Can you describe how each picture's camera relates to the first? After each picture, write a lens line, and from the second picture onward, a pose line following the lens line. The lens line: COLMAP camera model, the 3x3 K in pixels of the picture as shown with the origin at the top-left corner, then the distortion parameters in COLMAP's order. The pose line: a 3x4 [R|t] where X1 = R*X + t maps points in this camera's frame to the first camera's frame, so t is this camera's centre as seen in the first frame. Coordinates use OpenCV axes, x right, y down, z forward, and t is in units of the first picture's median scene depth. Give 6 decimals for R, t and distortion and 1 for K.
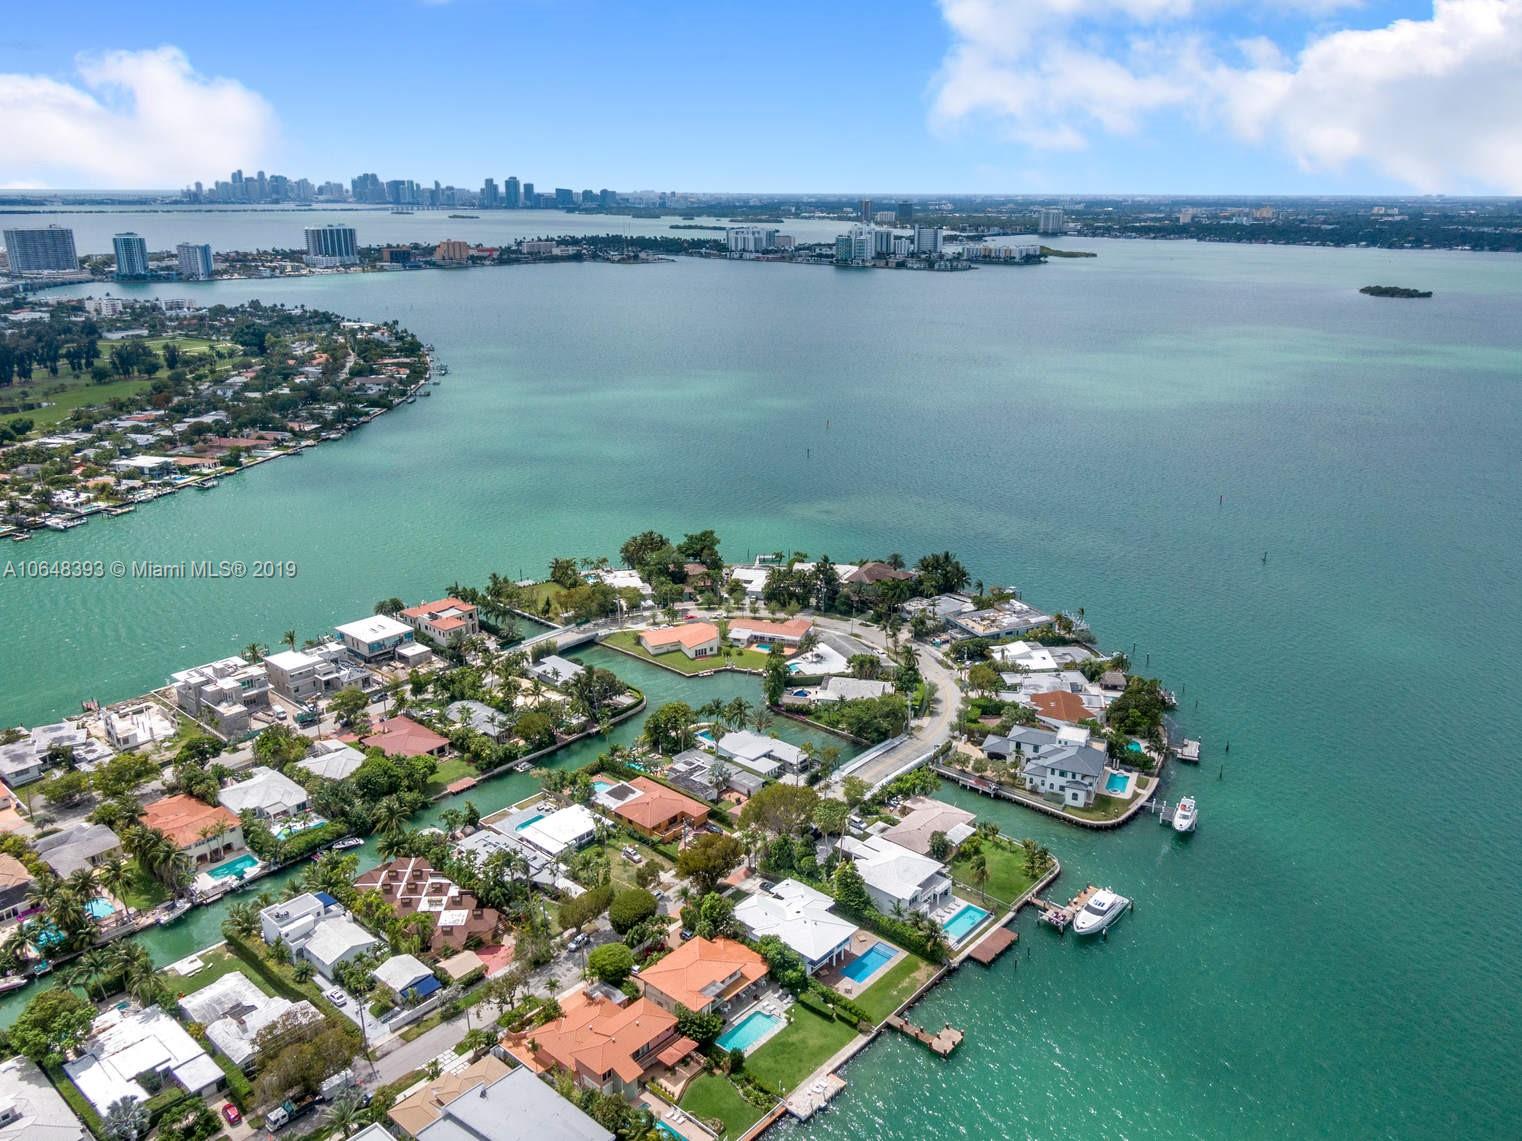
lens RADIAL K [[1067.3, 0, 761.0], [0, 1067.3, 570.5], [0, 0, 1]] dist [0.035943, -0.049701]
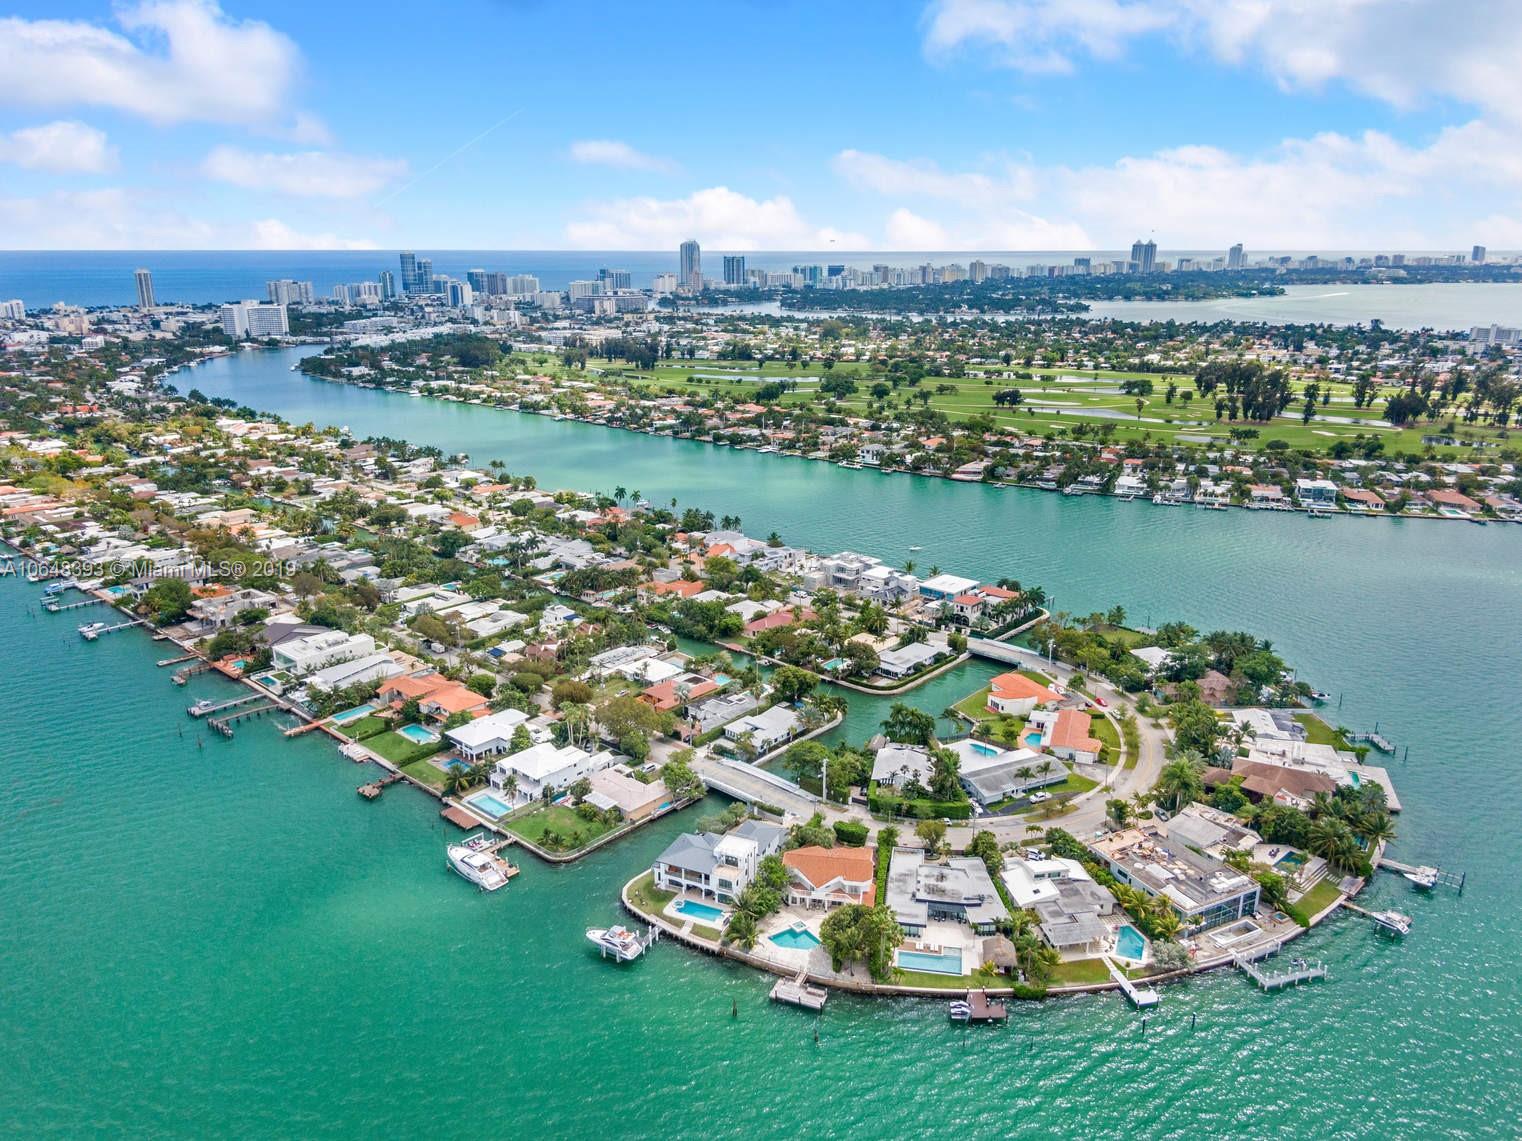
lens RADIAL K [[1067.3, 0, 761.0], [0, 1067.3, 570.5], [0, 0, 1]] dist [0.035943, -0.049701]
pose [[0.039868, 0.290185, -0.956140, 1.103811], [-0.334475, 0.905573, 0.260891, -0.286413], [0.941561, 0.309403, 0.133163, 0.896288]]
